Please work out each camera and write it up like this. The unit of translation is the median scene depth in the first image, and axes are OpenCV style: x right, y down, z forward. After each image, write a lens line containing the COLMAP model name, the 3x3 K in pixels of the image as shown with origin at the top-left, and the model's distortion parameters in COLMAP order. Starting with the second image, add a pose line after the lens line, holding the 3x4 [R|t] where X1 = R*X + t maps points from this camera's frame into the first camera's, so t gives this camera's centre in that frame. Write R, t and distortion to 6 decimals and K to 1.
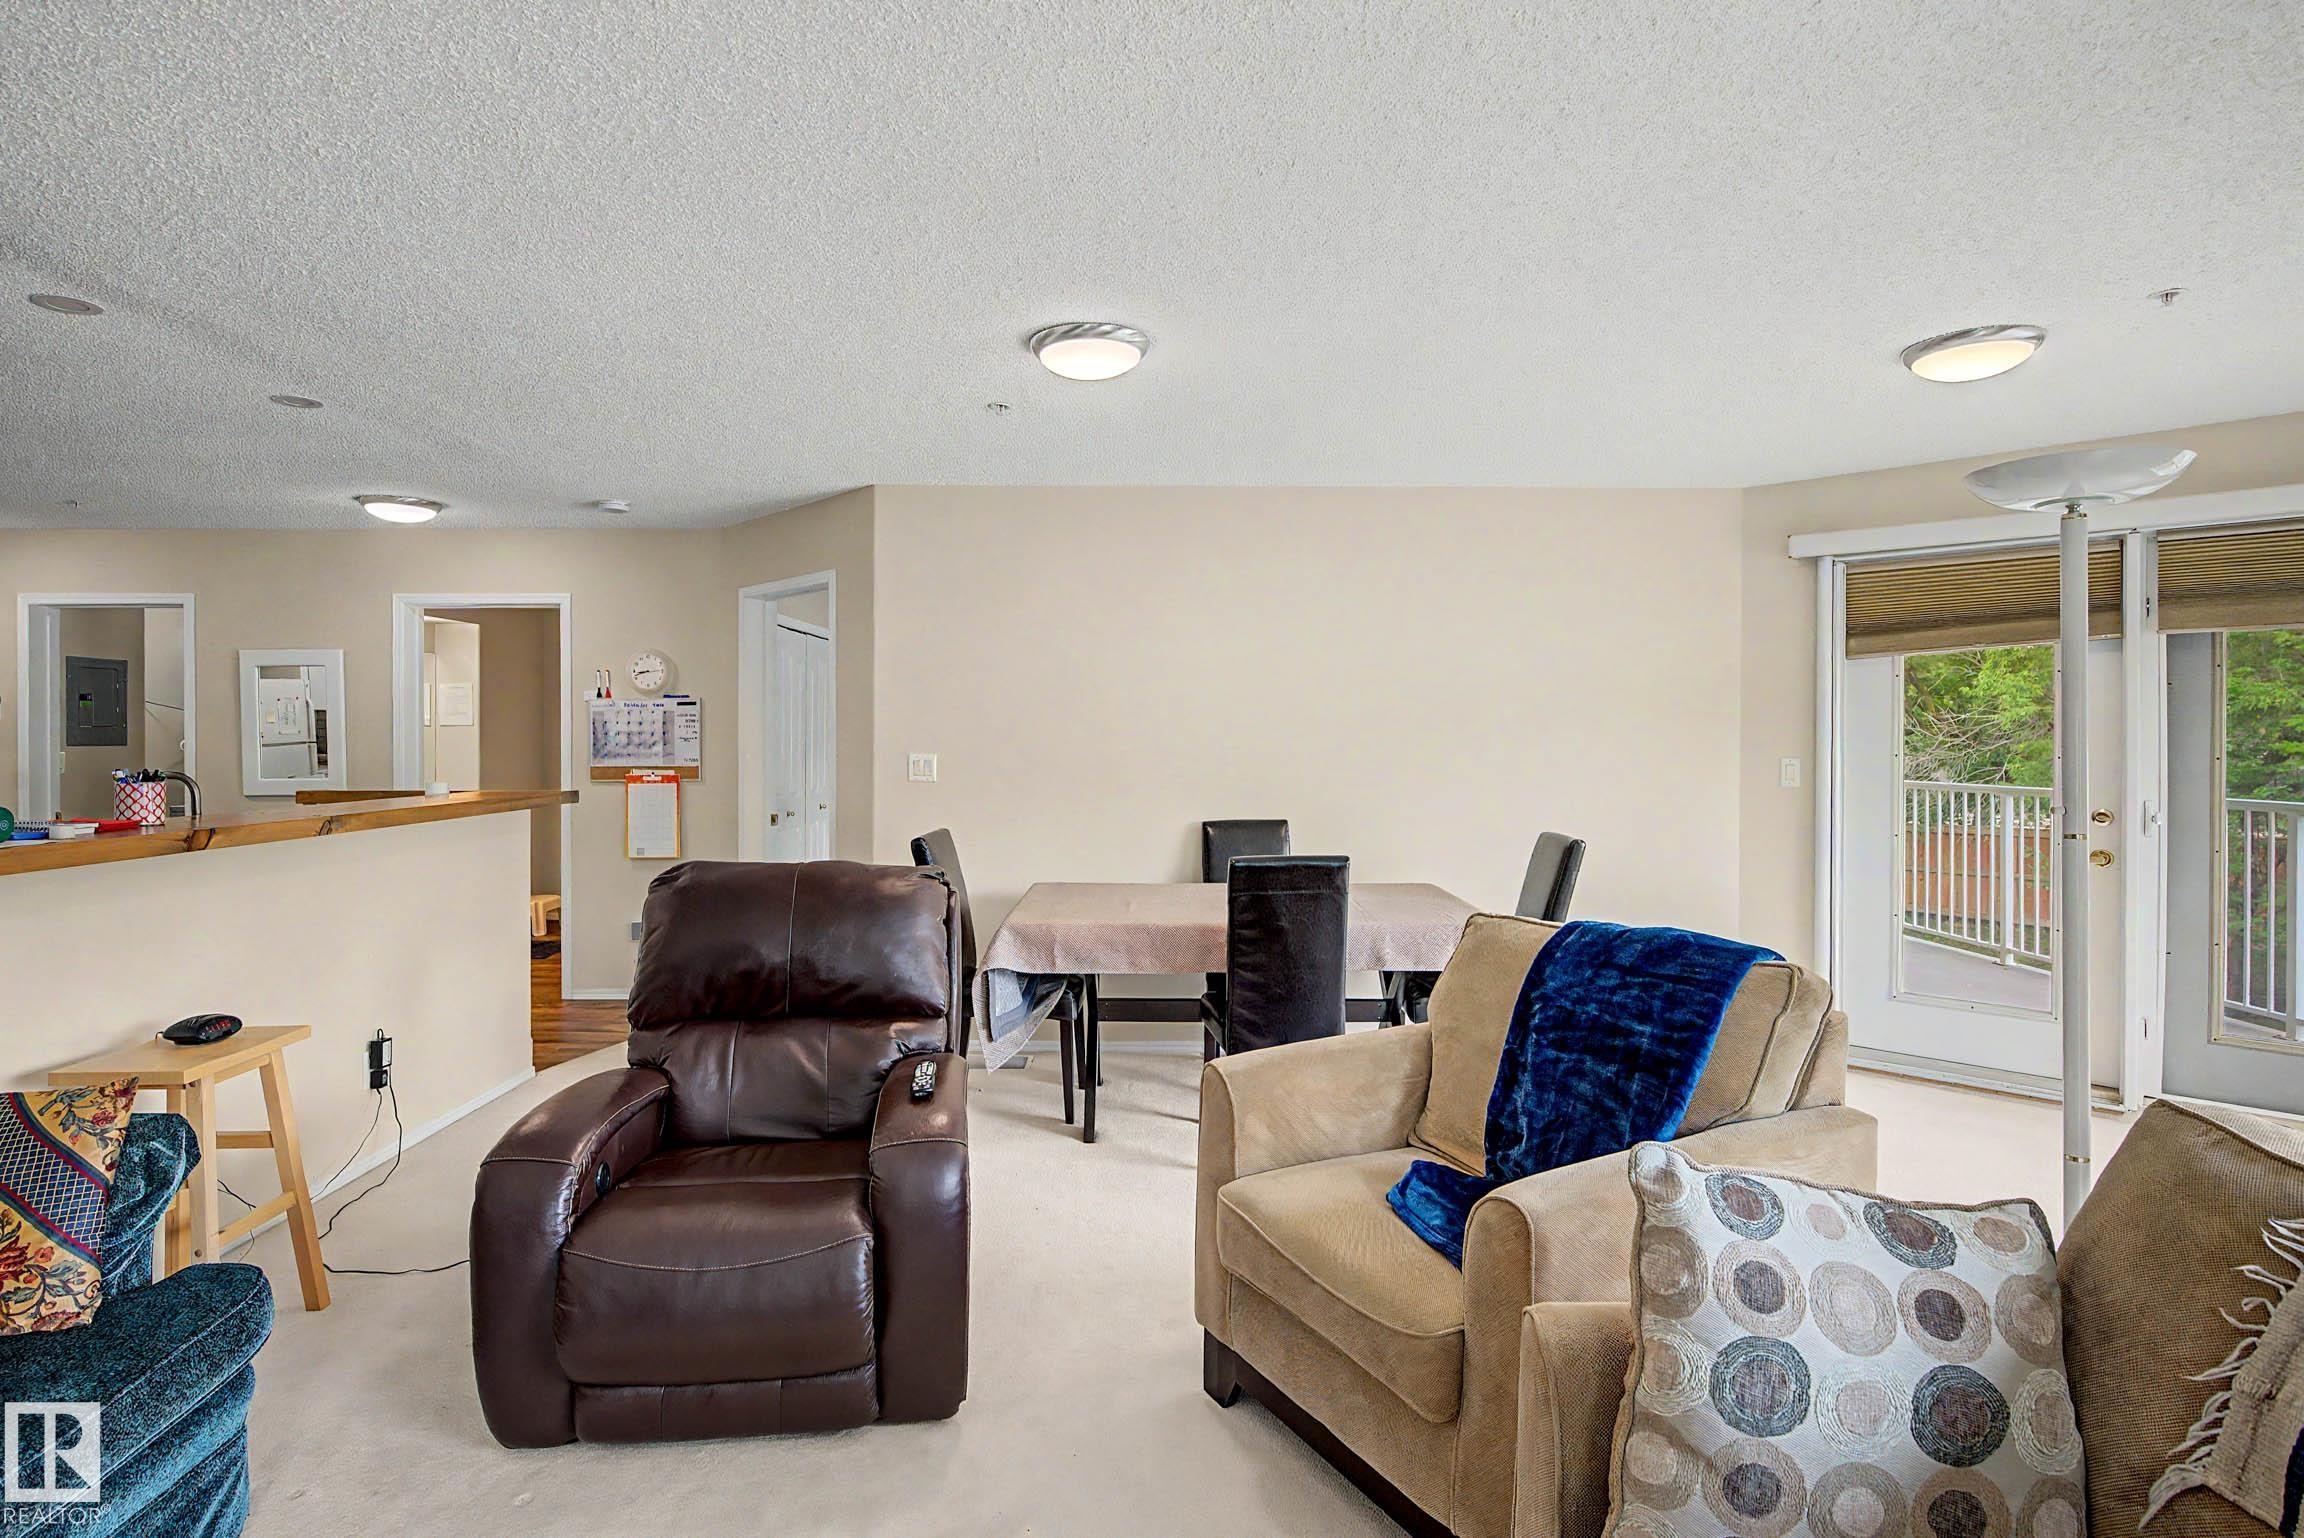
lens RADIAL K [[1139.9, 0, 1153.8], [0, 1139.9, 654.3], [0, 0, 1]] dist [-0.001043, 0.000768]
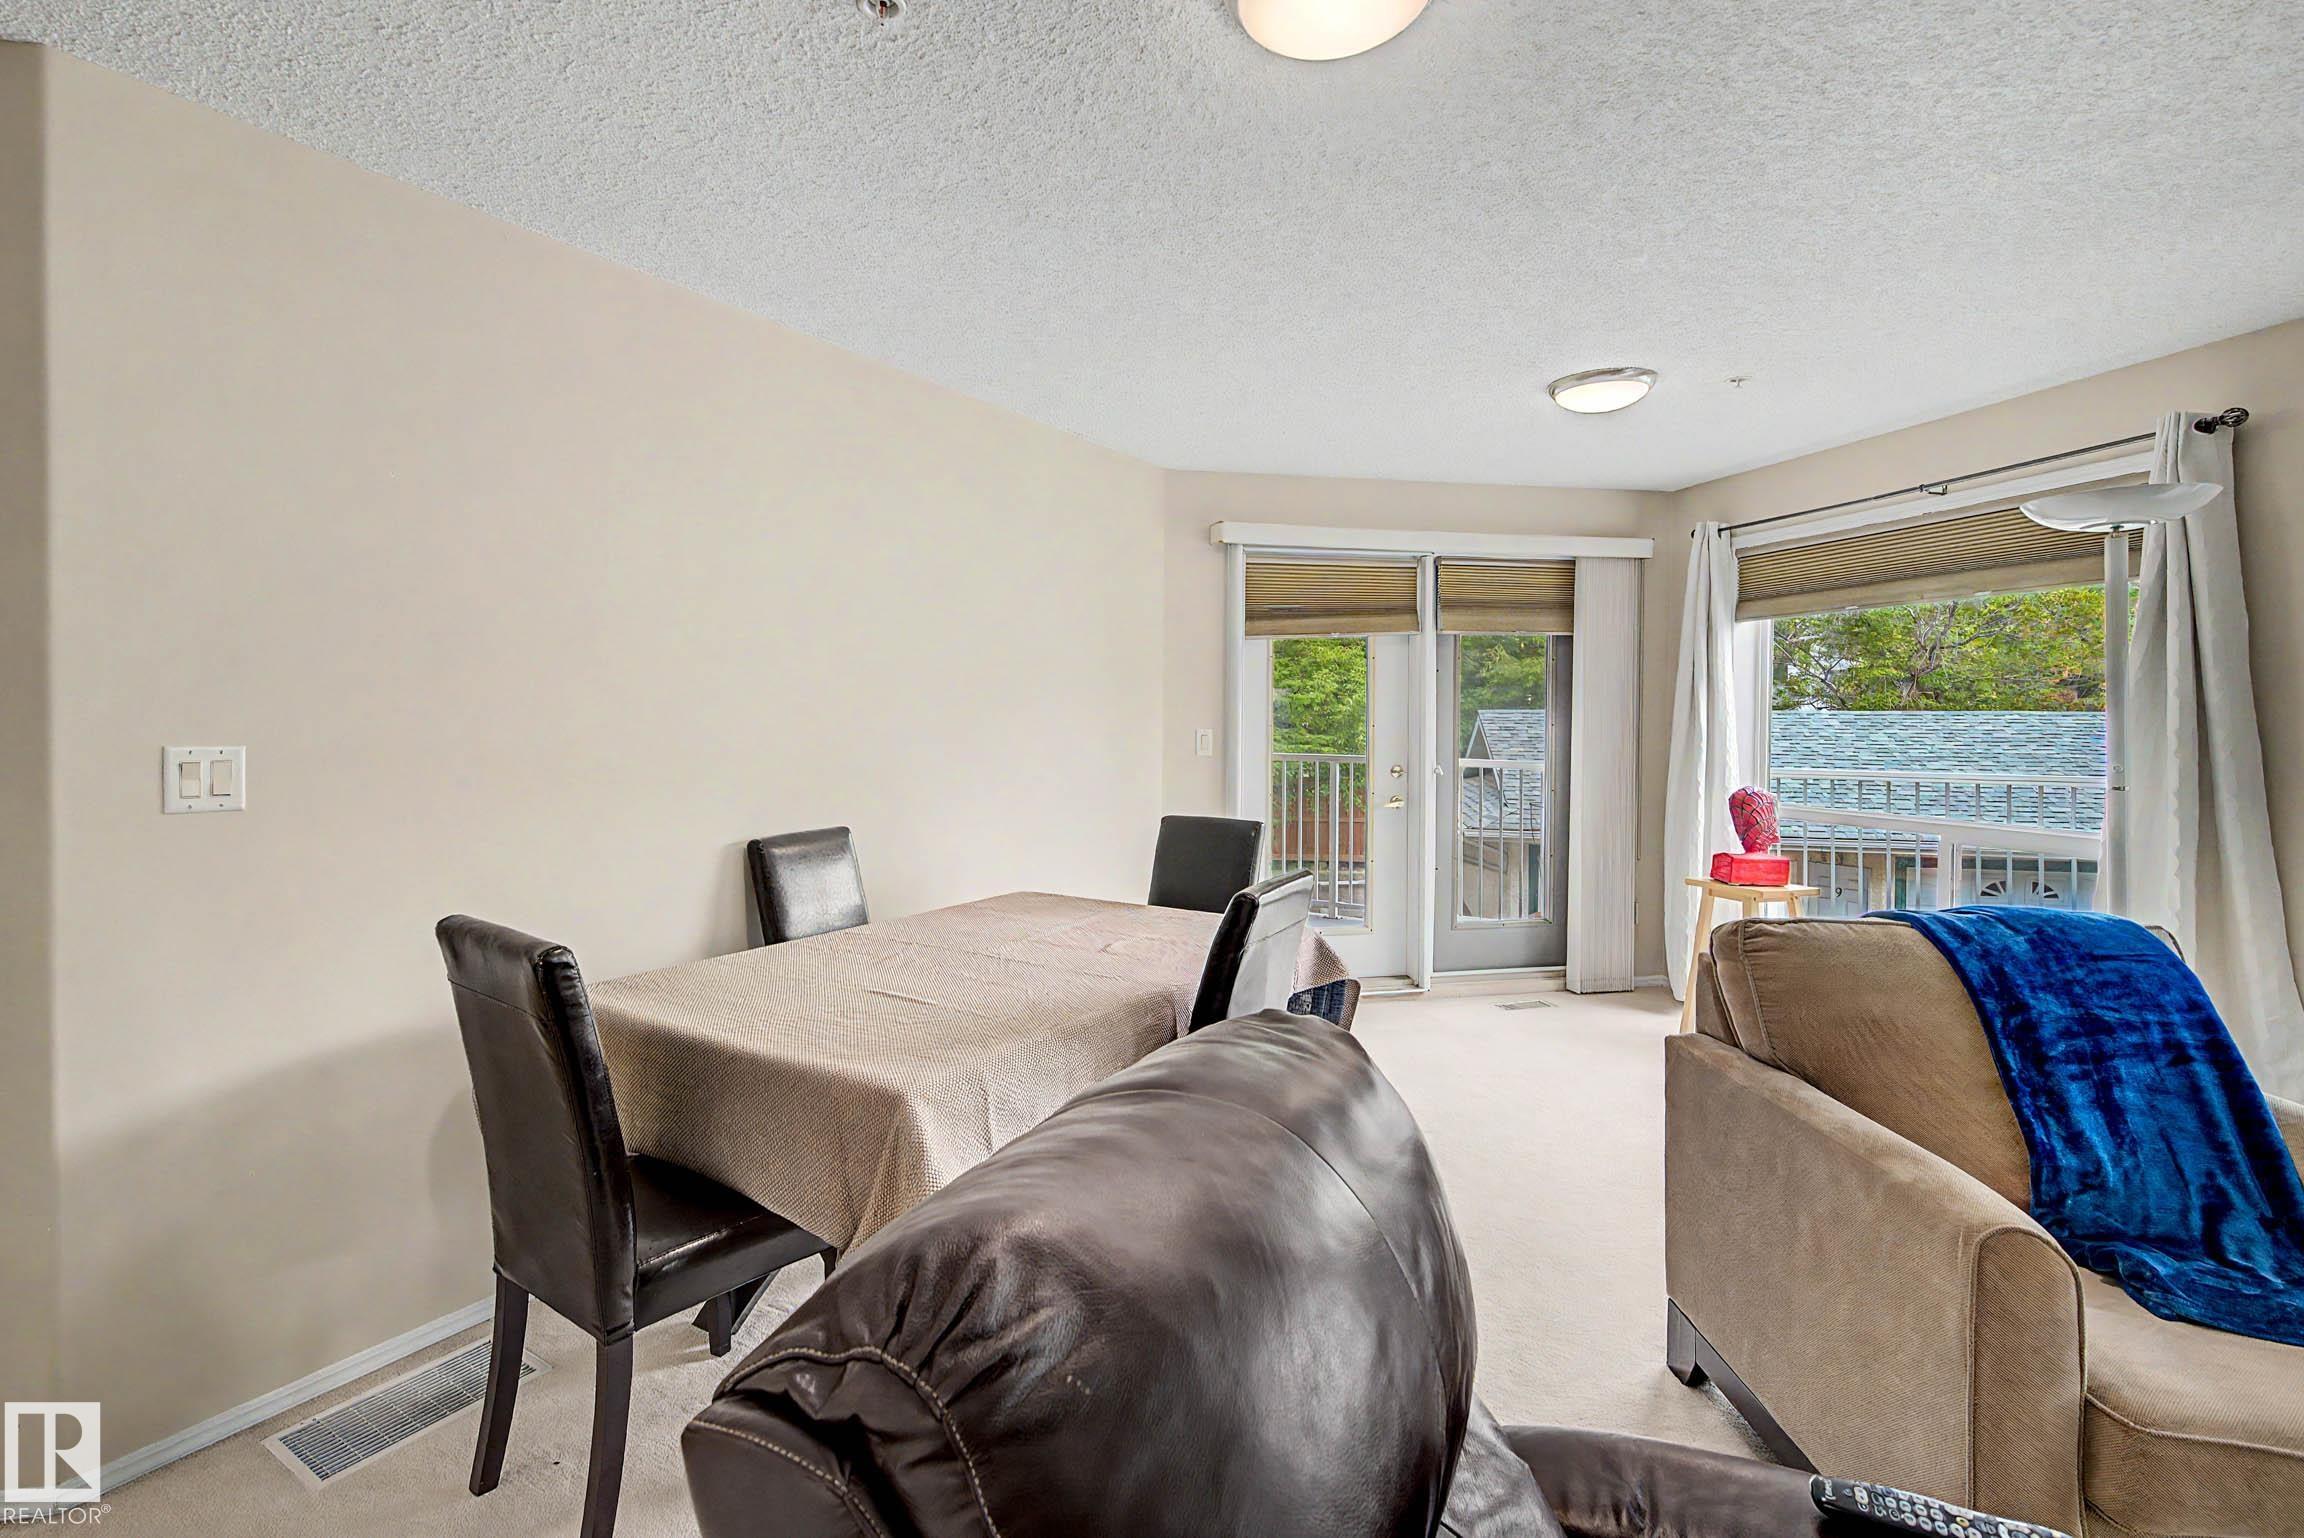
lens RADIAL K [[1101.8, 0, 1053.0], [0, 1101.8, 719.9], [0, 0, 1]] dist [0.001034, 0.000074]
pose [[0.593398, -0.003669, 0.804901, -0.628850], [-0.062888, 0.996721, 0.050907, 0.069174], [-0.802449, -0.080827, 0.591222, 0.897808]]
